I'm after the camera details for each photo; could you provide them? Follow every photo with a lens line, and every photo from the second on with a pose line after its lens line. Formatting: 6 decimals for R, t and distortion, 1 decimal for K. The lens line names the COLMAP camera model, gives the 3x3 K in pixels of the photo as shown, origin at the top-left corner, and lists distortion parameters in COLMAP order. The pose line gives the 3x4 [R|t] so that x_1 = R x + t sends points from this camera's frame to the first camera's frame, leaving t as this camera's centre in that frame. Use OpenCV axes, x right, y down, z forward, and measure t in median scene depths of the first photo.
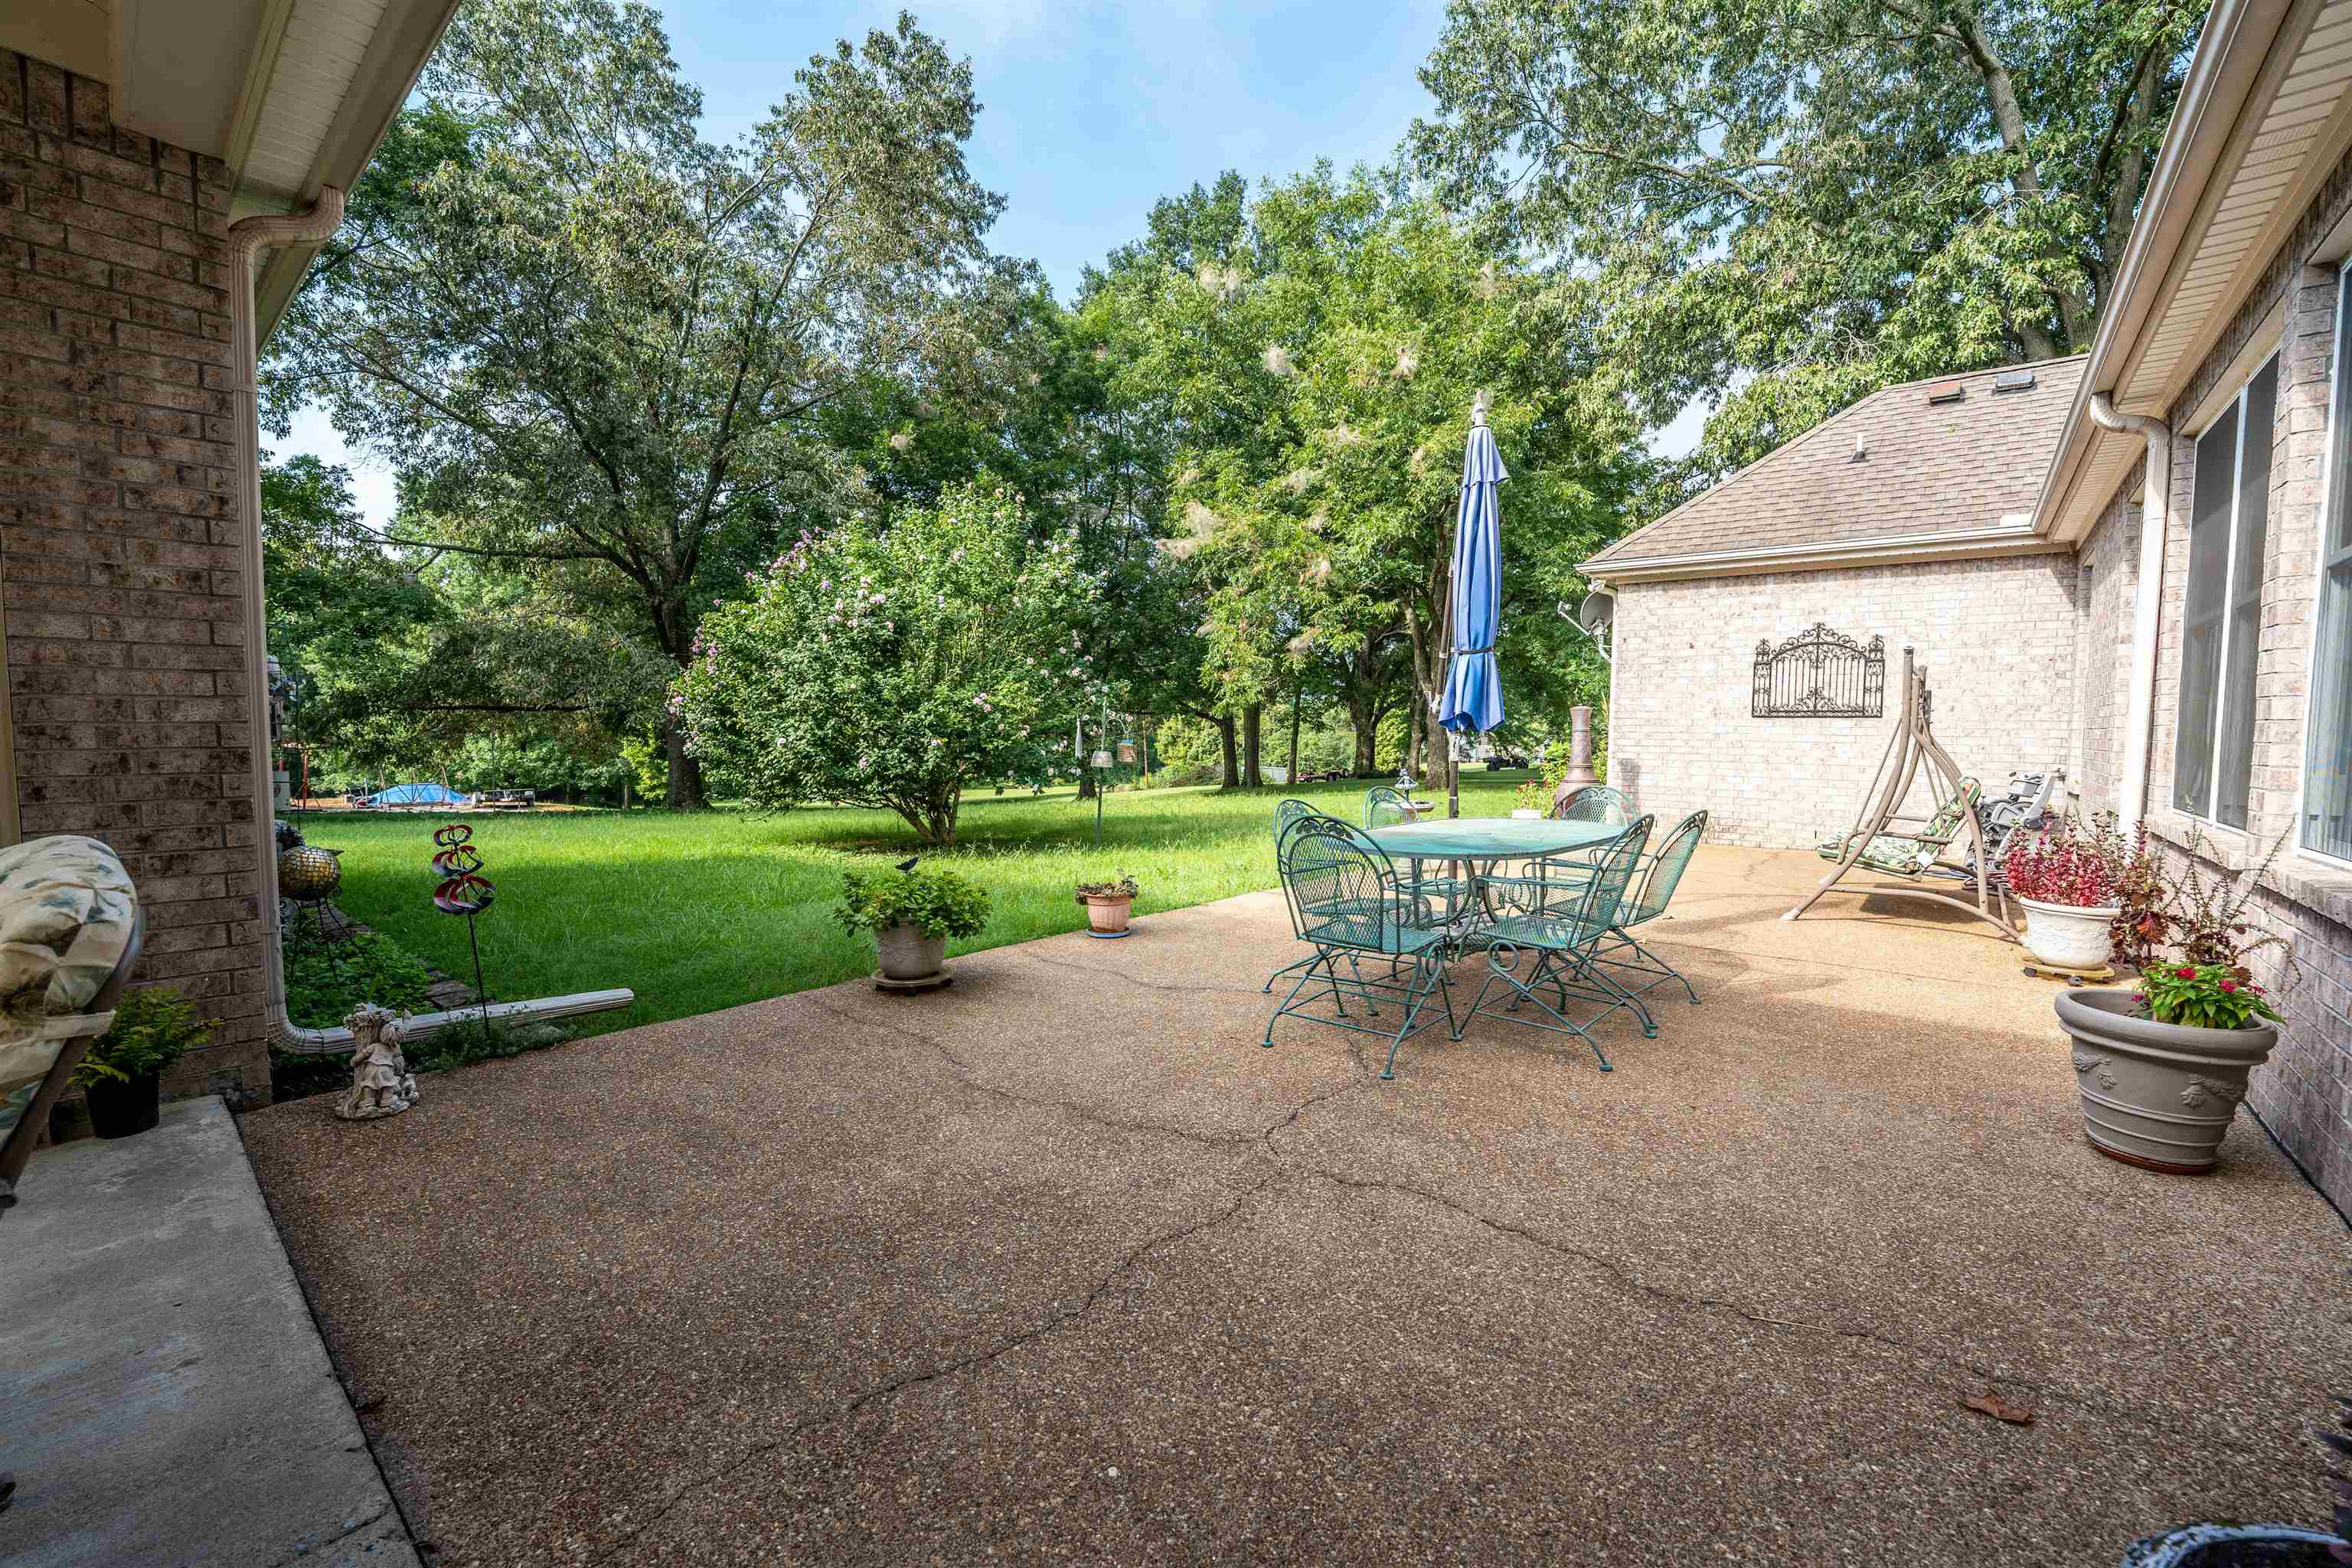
lens RADIAL K [[937.9, 0, 1179.8], [0, 937.9, 776.3], [0, 0, 1]] dist [-0.000838, -0.000080]
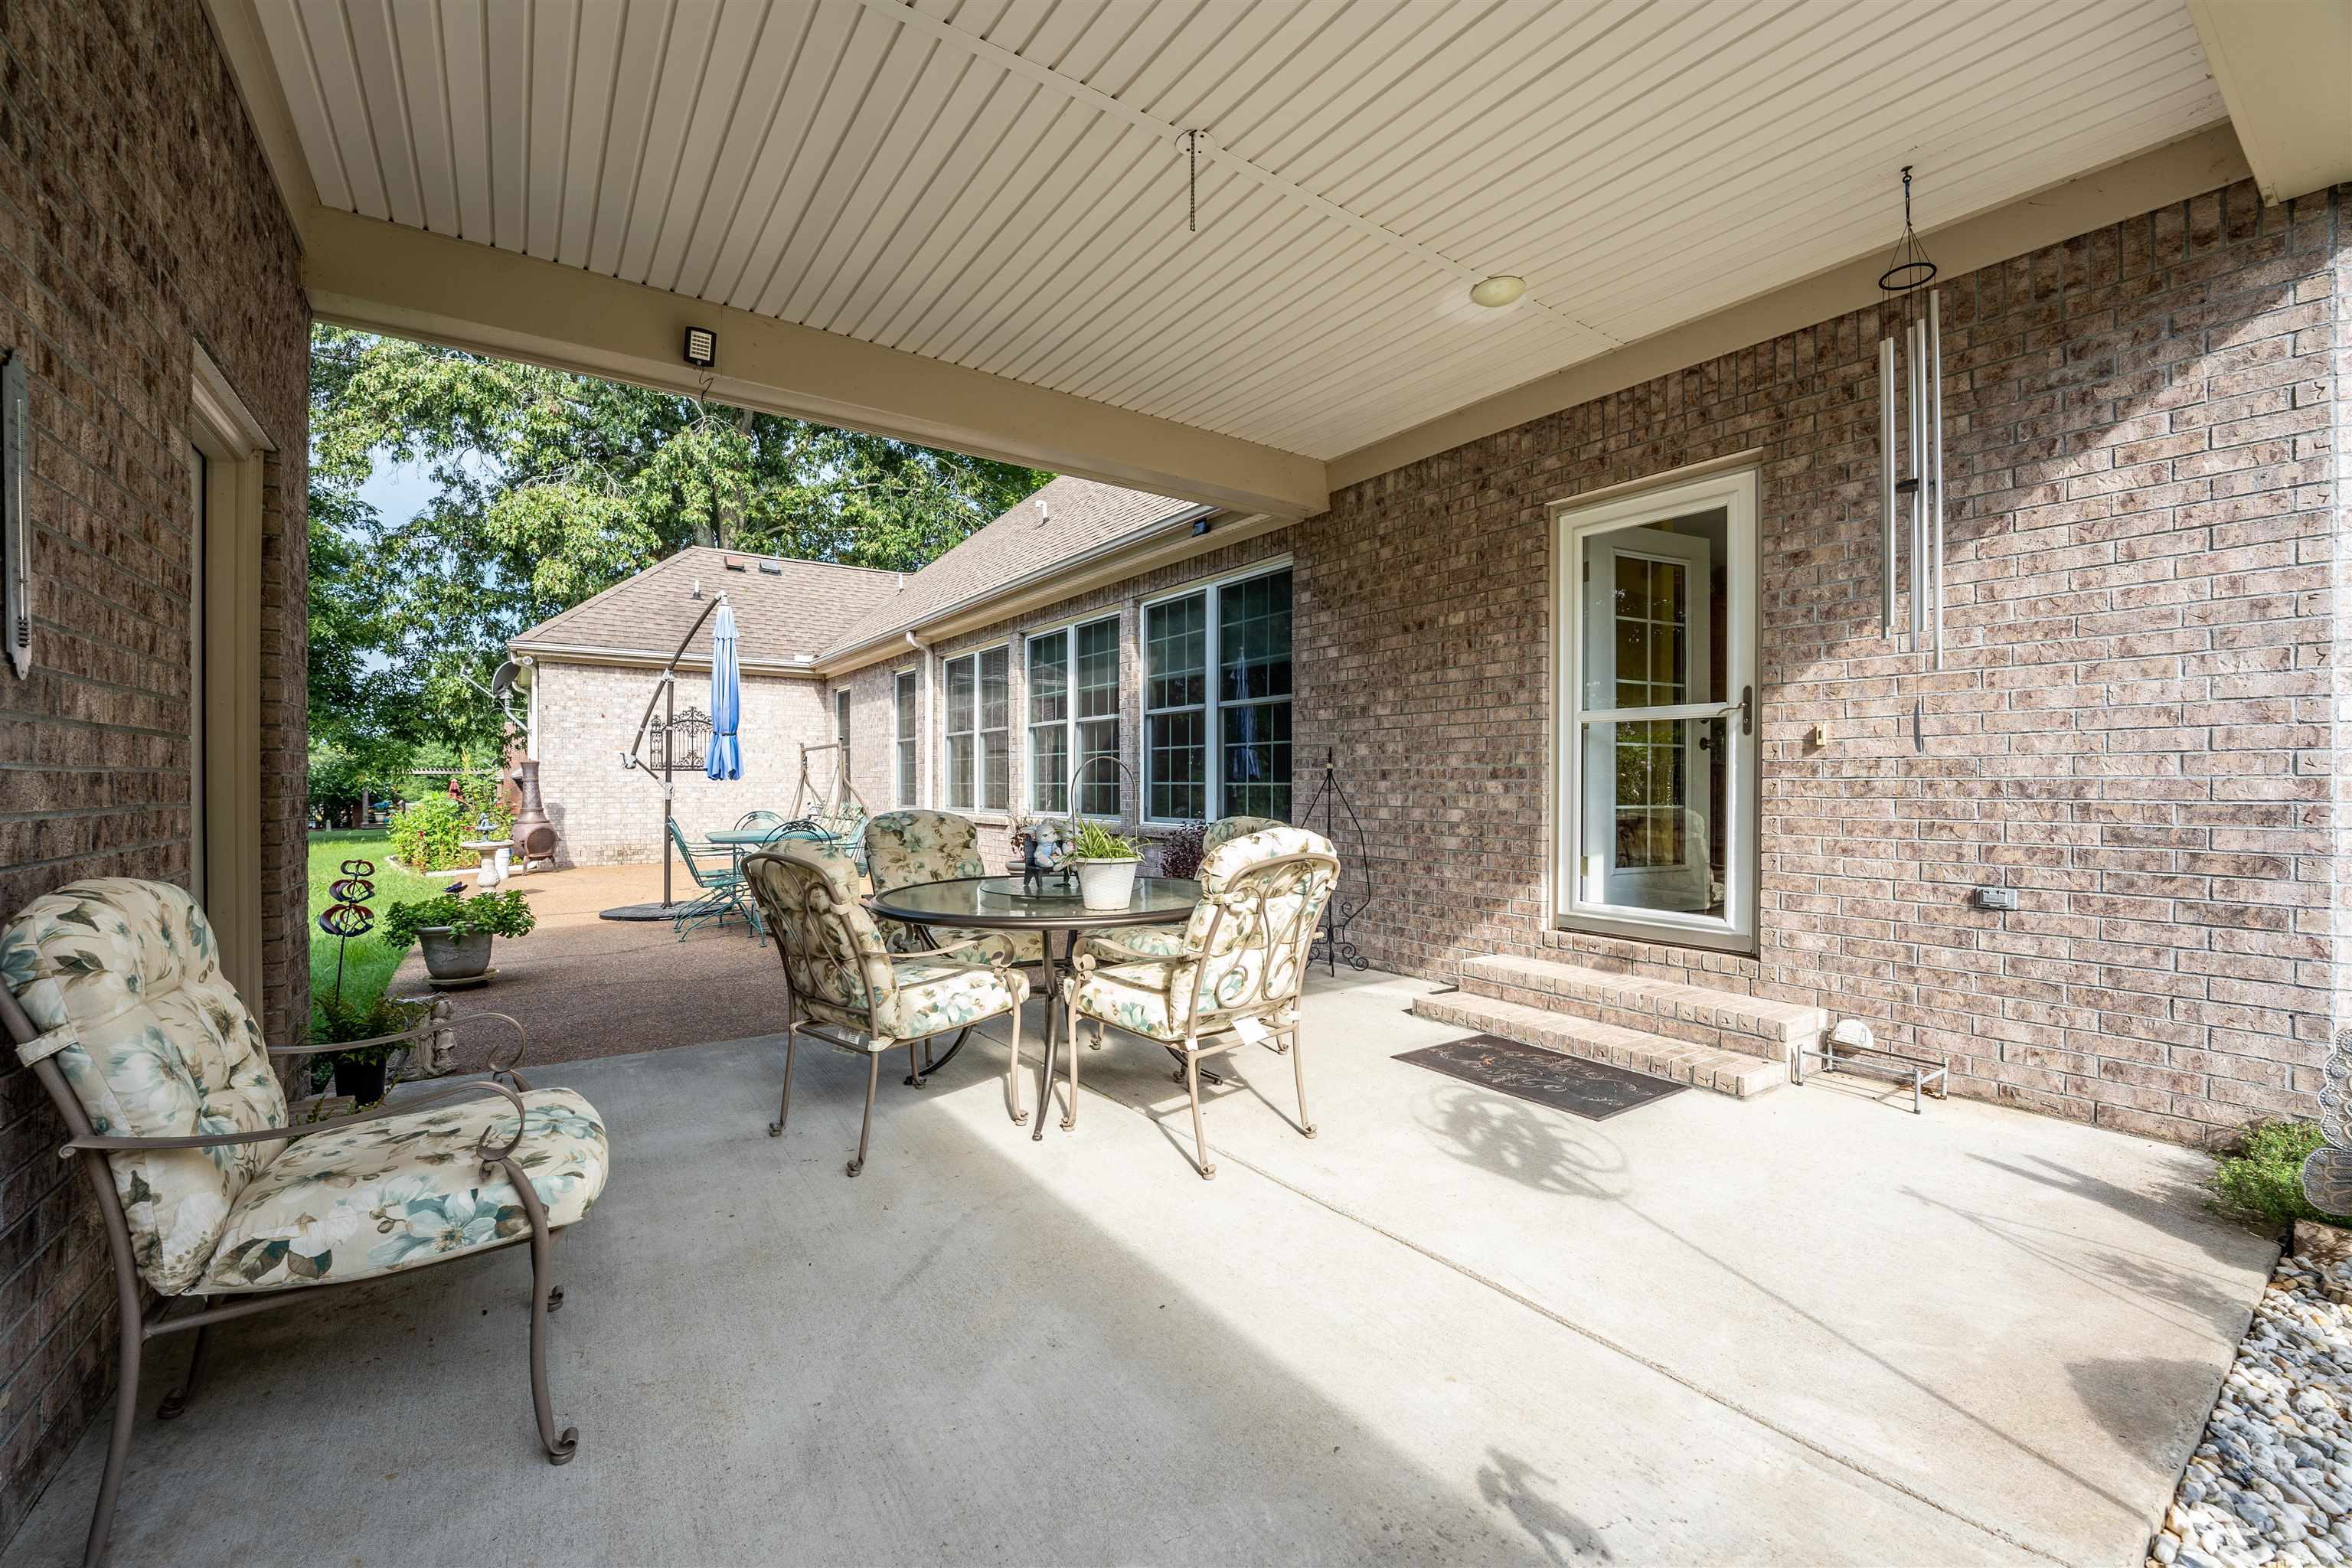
lens RADIAL K [[937.9, 0, 1179.8], [0, 937.9, 776.3], [0, 0, 1]] dist [-0.000838, -0.000080]
pose [[0.263791, -0.009536, 0.964533, -0.503136], [0.060886, 0.998122, -0.006784, 0.001938], [-0.962656, 0.060516, 0.263877, -0.110090]]
